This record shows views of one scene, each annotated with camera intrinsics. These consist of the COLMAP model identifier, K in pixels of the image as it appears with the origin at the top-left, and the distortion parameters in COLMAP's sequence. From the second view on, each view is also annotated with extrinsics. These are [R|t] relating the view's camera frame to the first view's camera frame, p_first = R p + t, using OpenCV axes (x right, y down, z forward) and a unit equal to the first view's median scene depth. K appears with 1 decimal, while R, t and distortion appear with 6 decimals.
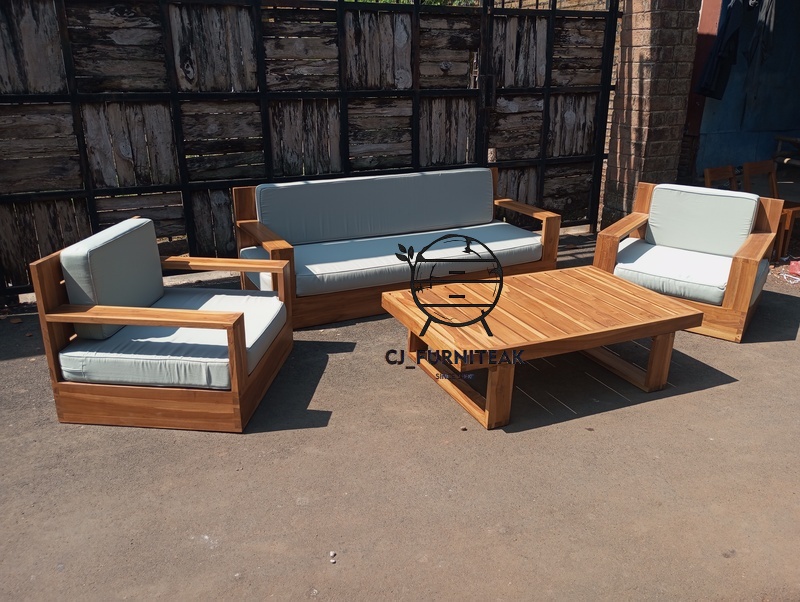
lens RADIAL K [[658.9, 0, 404.0], [0, 658.9, 299.2], [0, 0, 1]] dist [0.074396, -0.088507]
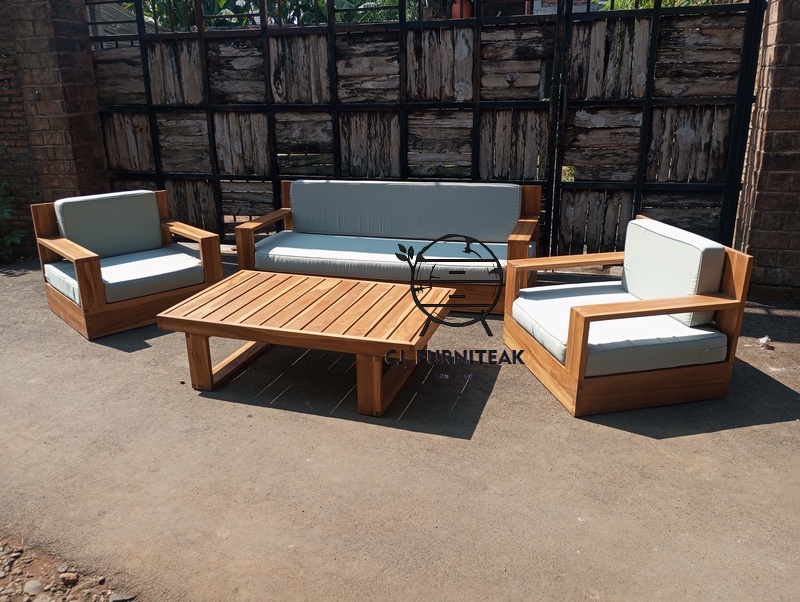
lens RADIAL K [[658.9, 0, 398.4], [0, 658.9, 298.2], [0, 0, 1]] dist [0.074396, -0.088507]
pose [[0.733889, 0.190720, -0.651945, 0.654946], [-0.207669, 0.976817, 0.051987, -0.054783], [0.646746, 0.097236, 0.756482, 0.198026]]
